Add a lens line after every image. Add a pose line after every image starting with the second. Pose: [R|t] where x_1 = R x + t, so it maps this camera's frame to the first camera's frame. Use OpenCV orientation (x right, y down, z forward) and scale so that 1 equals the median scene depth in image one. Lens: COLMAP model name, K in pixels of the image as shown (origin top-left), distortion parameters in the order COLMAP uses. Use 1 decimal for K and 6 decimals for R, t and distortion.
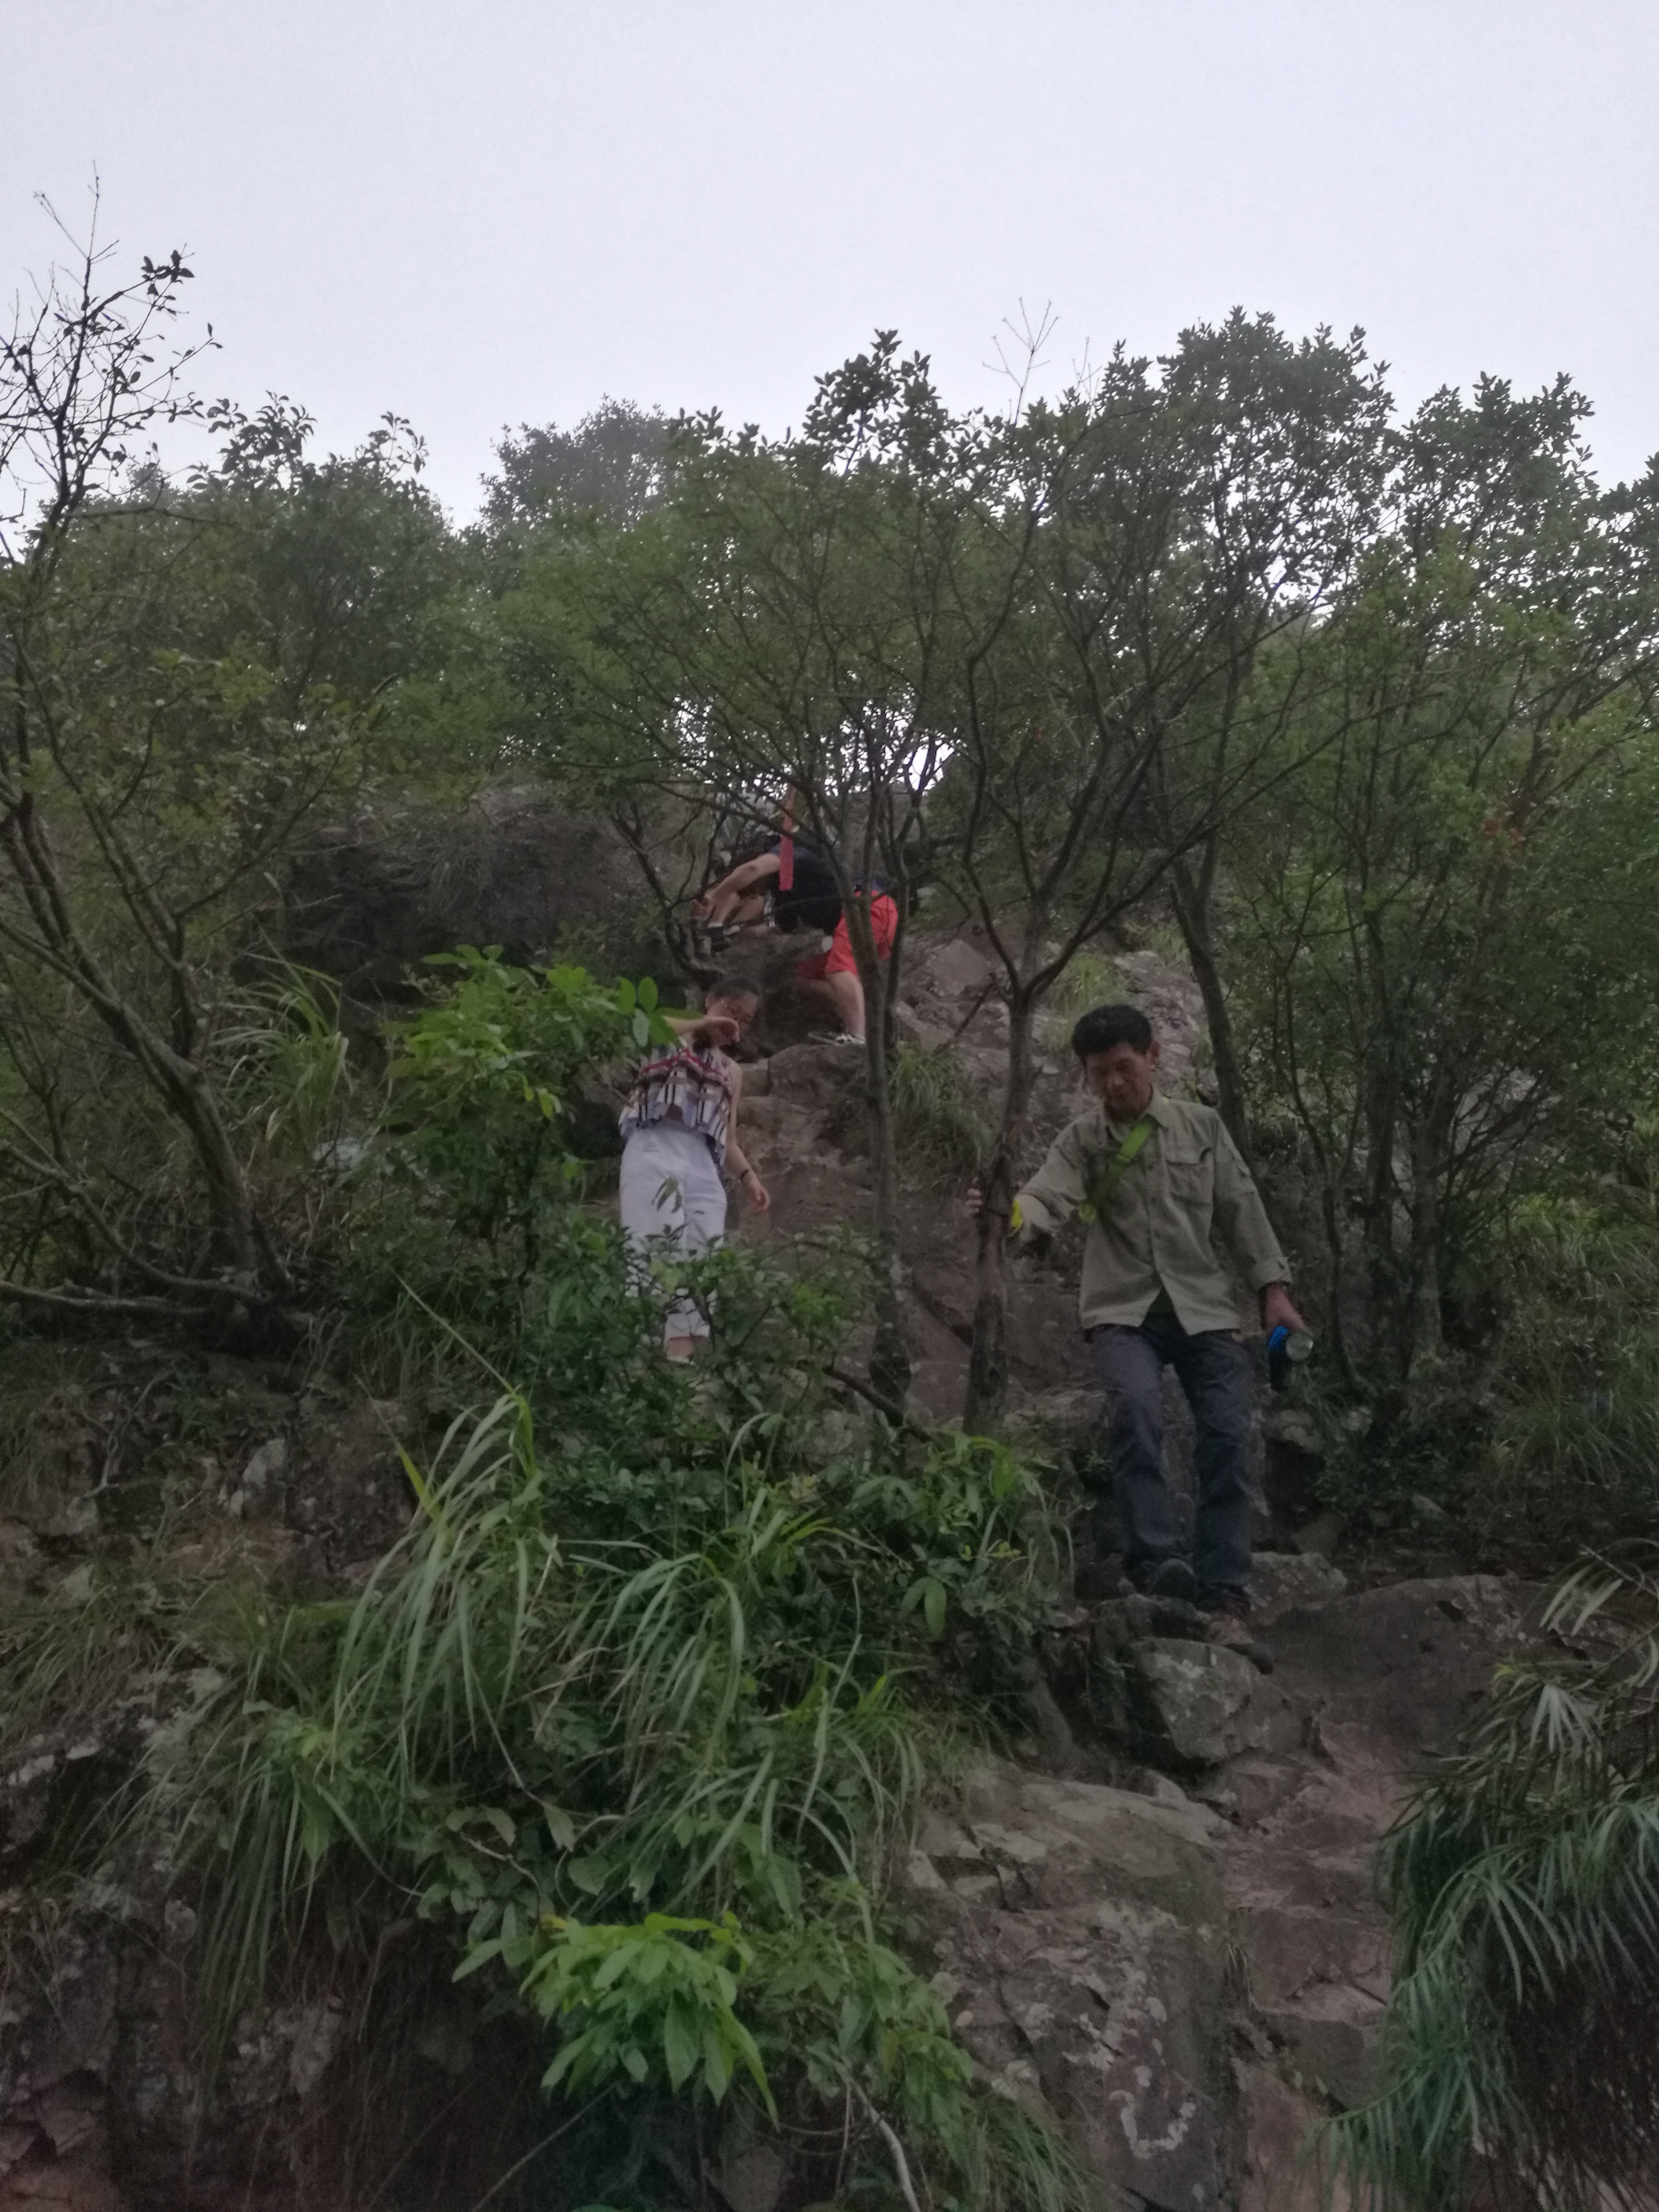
lens RADIAL K [[1706.3, 0, 836.5], [0, 1706.3, 1107.5], [0, 0, 1]] dist [-0.002922, -0.005858]
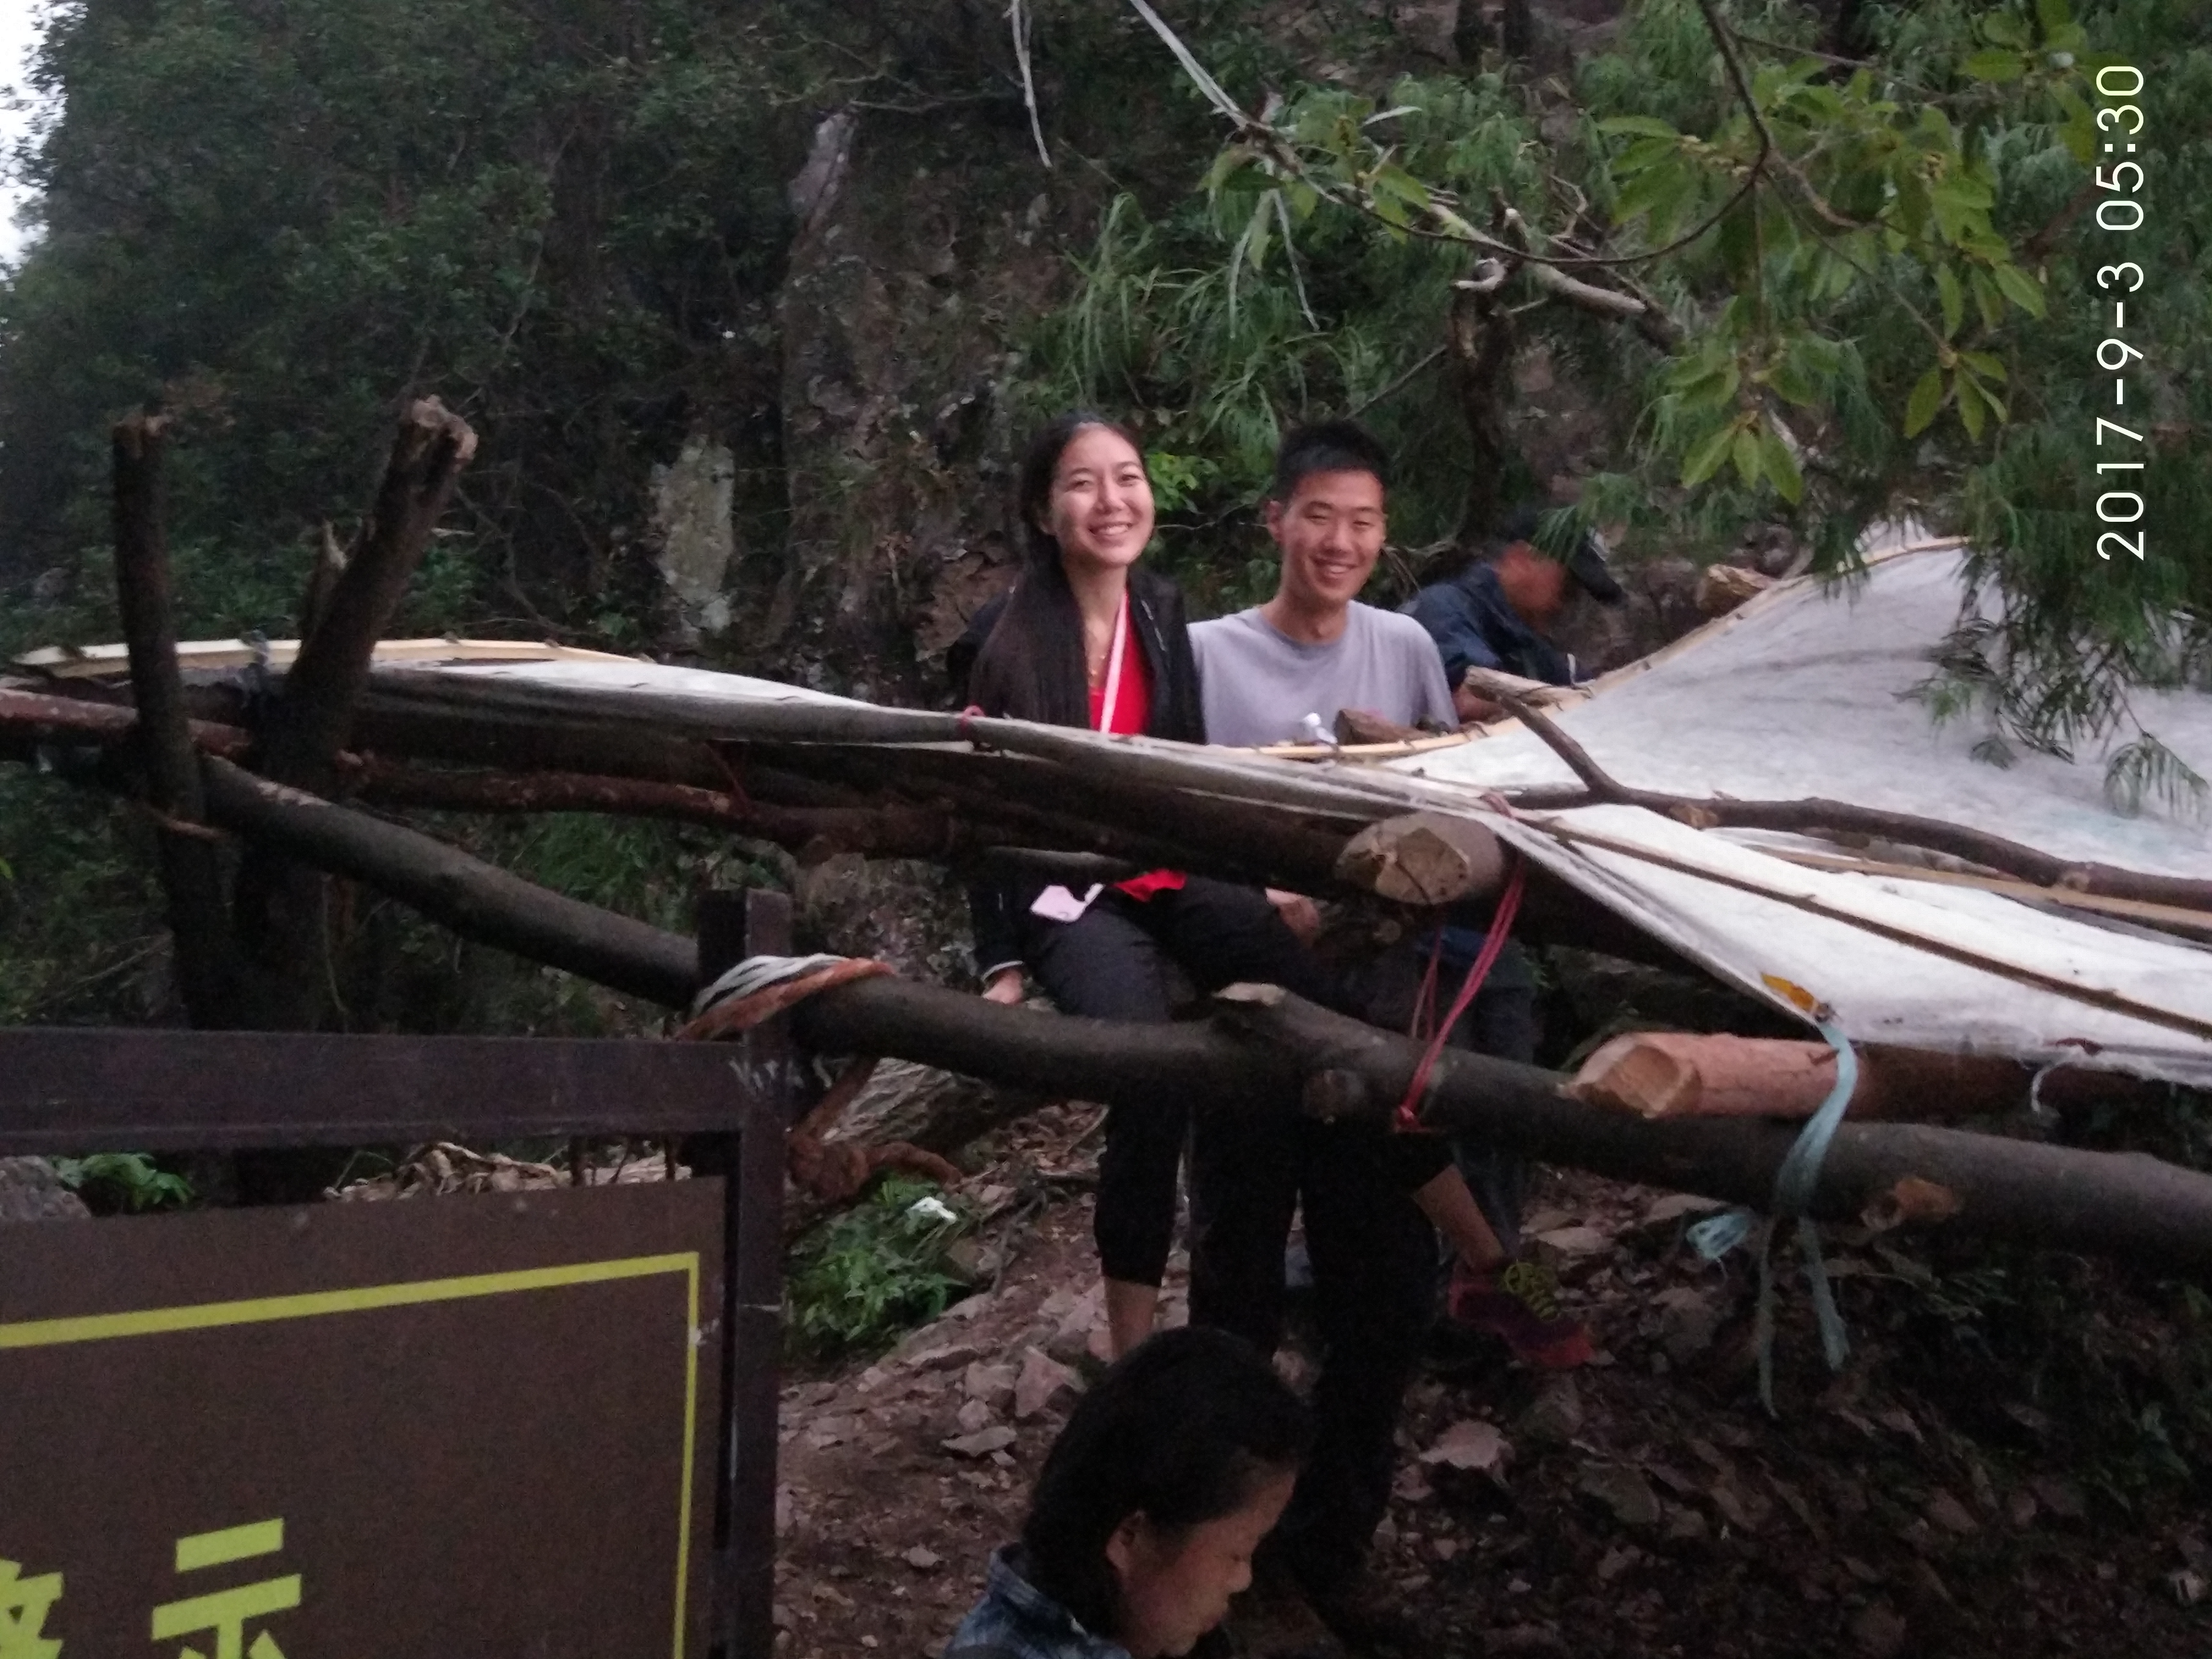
lens RADIAL K [[1798.4, 0, 1106.4], [0, 1798.4, 832.6], [0, 0, 1]] dist [0.006715, 0.001269]
pose [[0.919546, -0.014119, -0.392730, 0.541357], [0.252300, 0.787410, 0.562432, -0.378061], [0.301299, -0.616268, 0.727622, -0.825560]]
